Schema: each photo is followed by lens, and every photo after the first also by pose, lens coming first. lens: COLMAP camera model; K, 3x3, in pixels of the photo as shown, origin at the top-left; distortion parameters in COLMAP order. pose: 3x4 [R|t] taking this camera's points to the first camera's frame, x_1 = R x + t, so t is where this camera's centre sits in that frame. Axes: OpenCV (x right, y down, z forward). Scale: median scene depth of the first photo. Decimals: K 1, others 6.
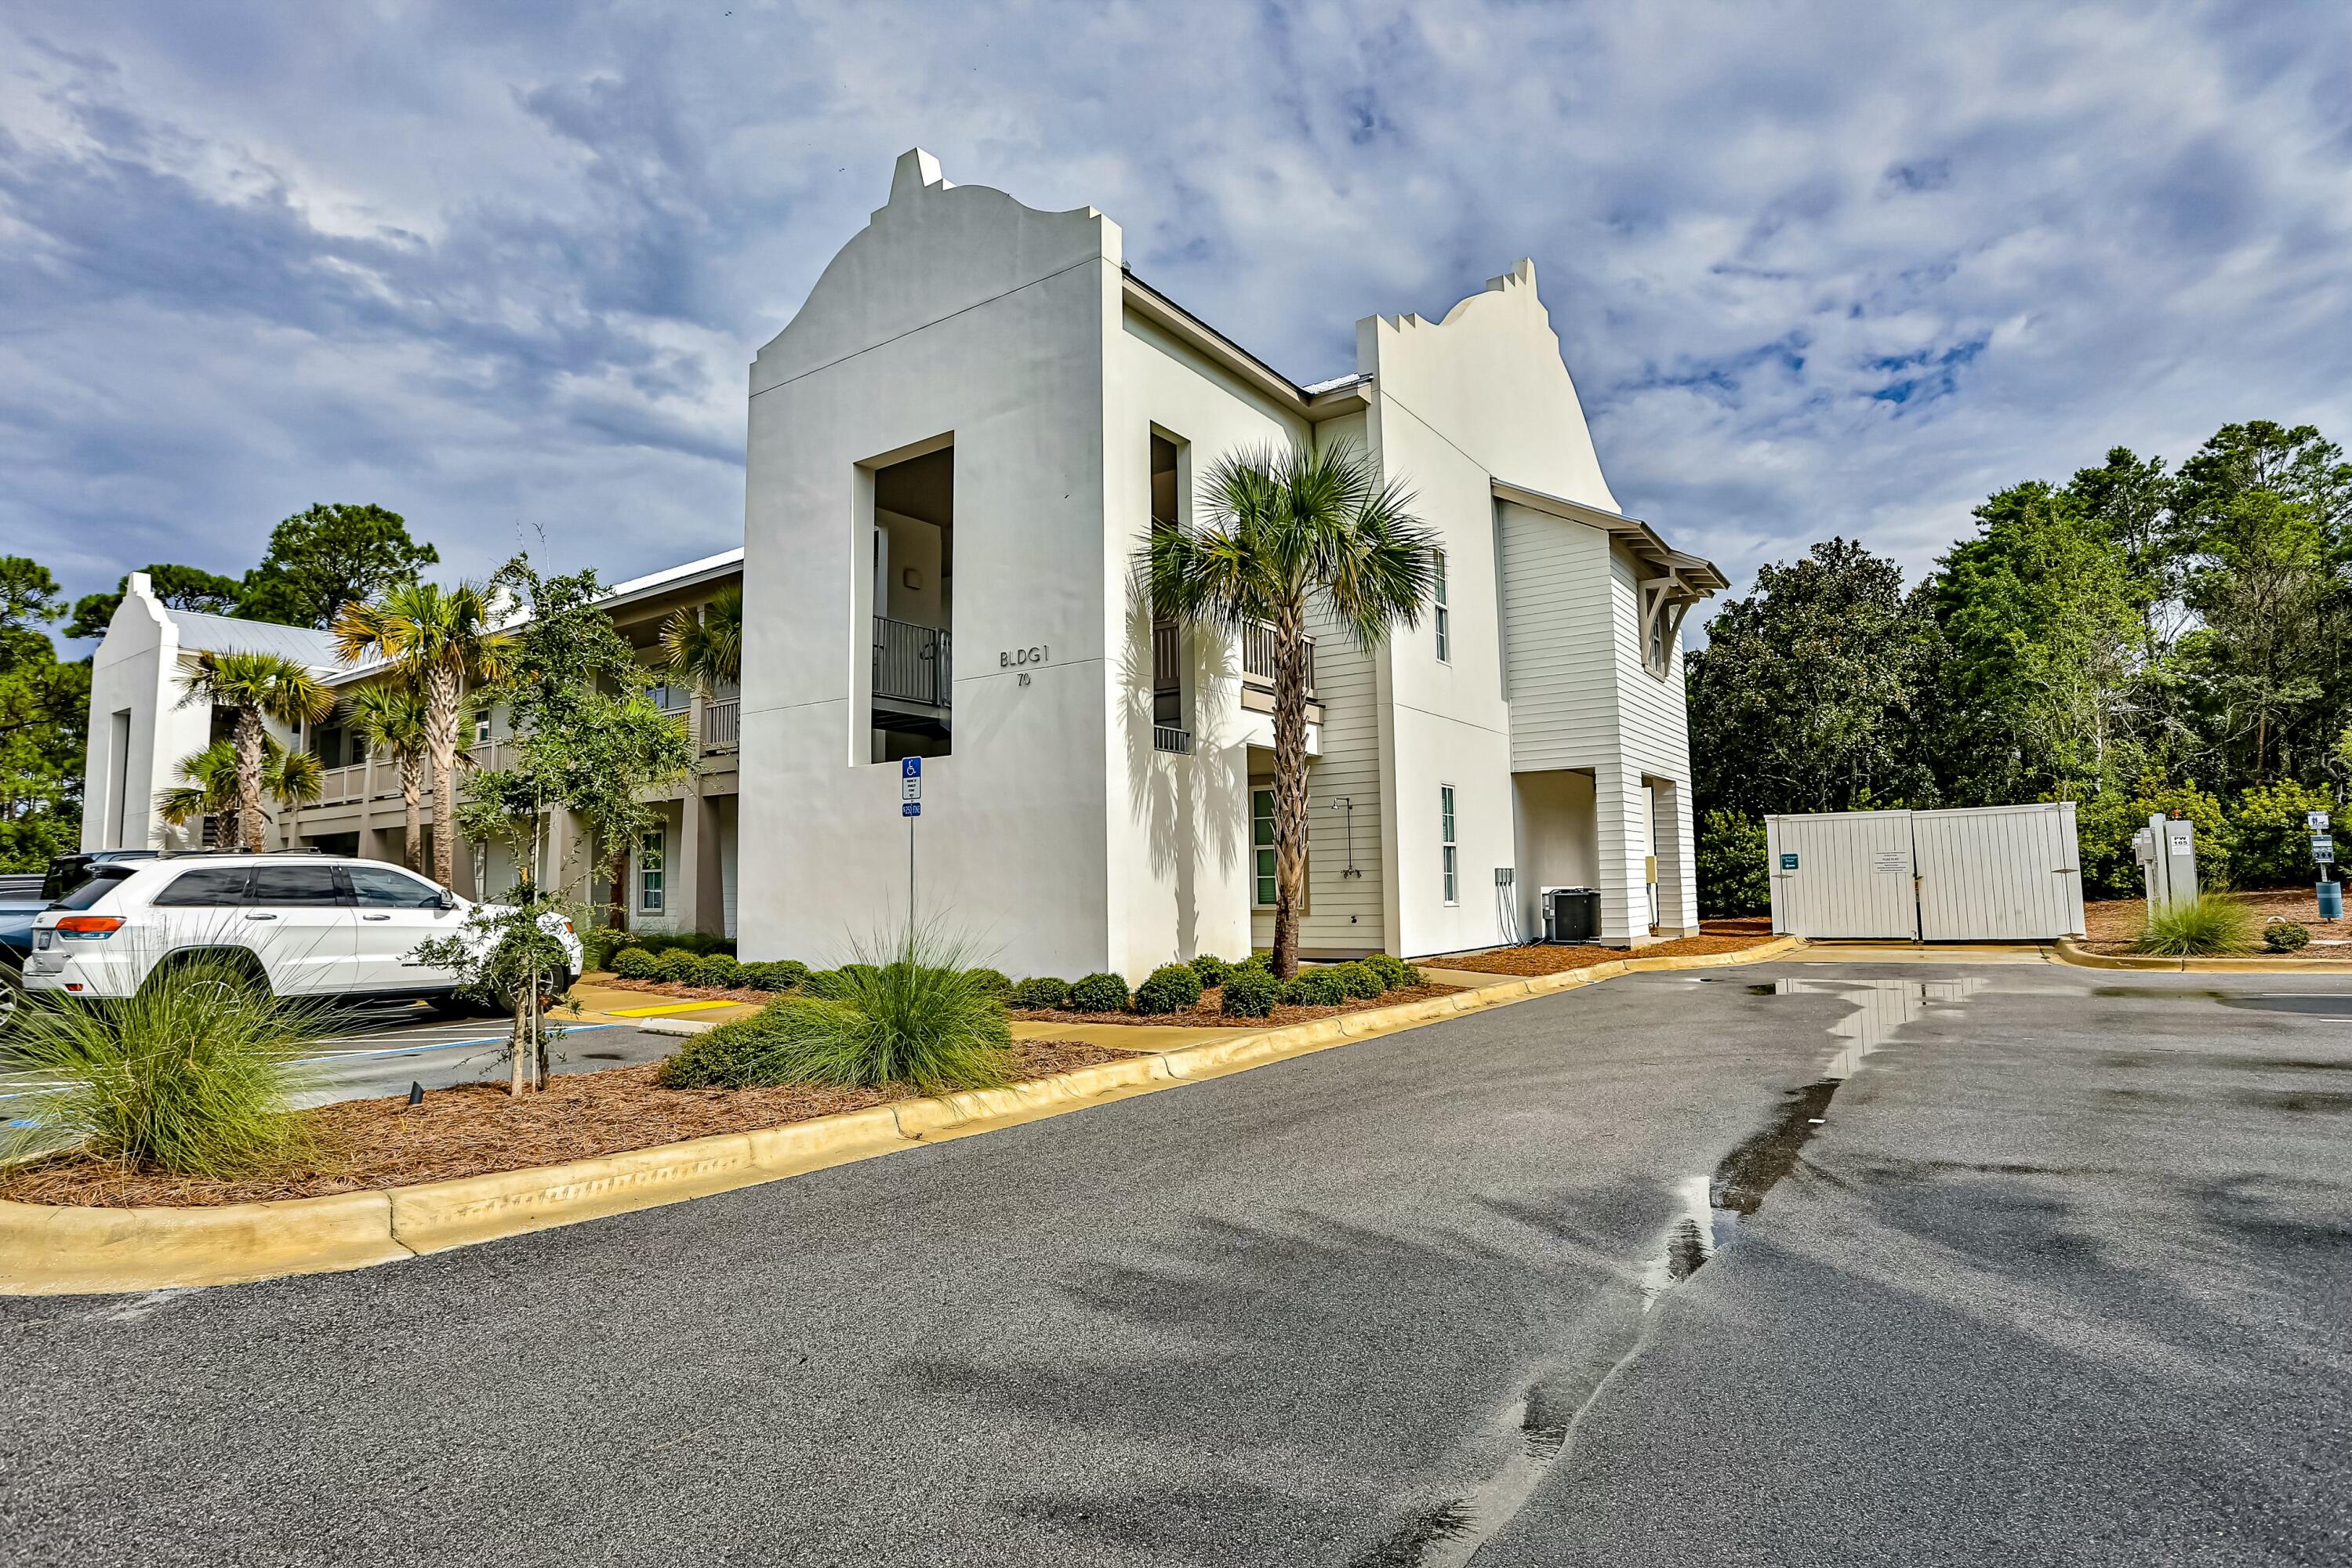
lens RADIAL K [[1202.0, 0, 1176.0], [0, 1202.0, 784.0], [0, 0, 1]] dist [-0.036773, 0.000224]
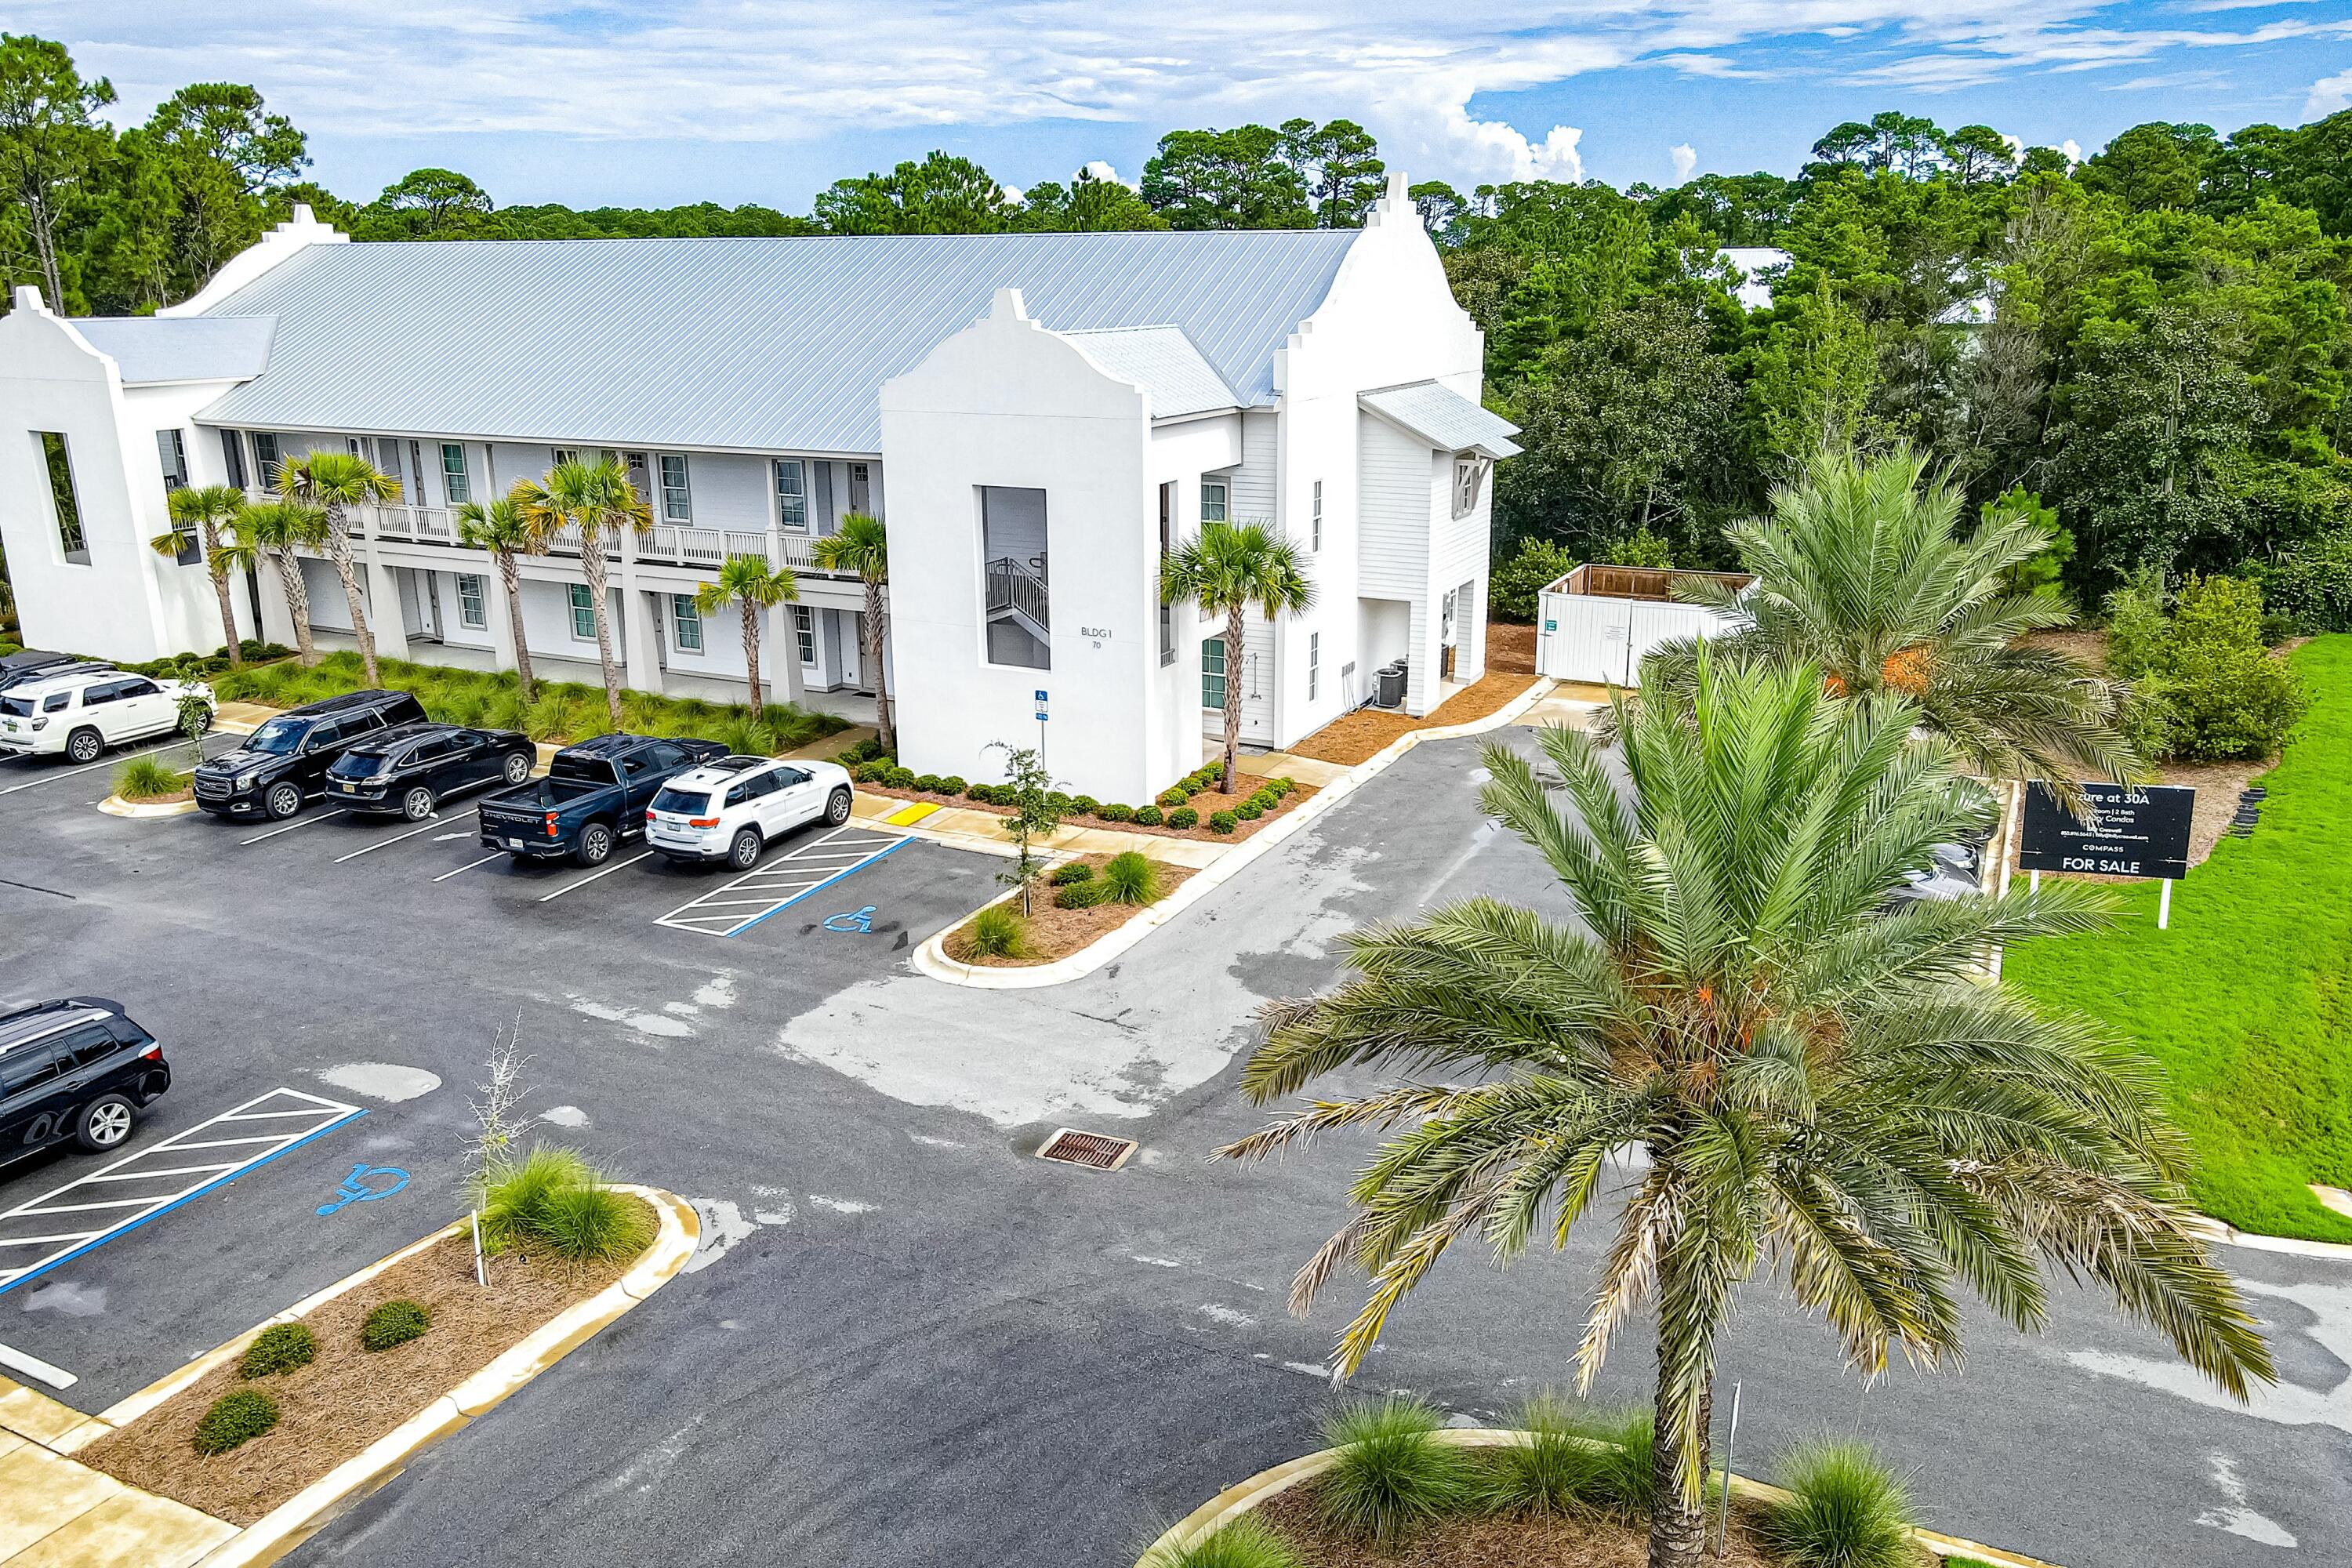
lens RADIAL K [[1754.3, 0, 1176.0], [0, 1754.3, 784.0], [0, 0, 1]] dist [0.004197, 0.038388]
pose [[0.988394, -0.024442, 0.149933, -0.279693], [-0.031703, 0.932052, 0.360935, -0.583420], [-0.148567, -0.361499, 0.920460, -1.072233]]
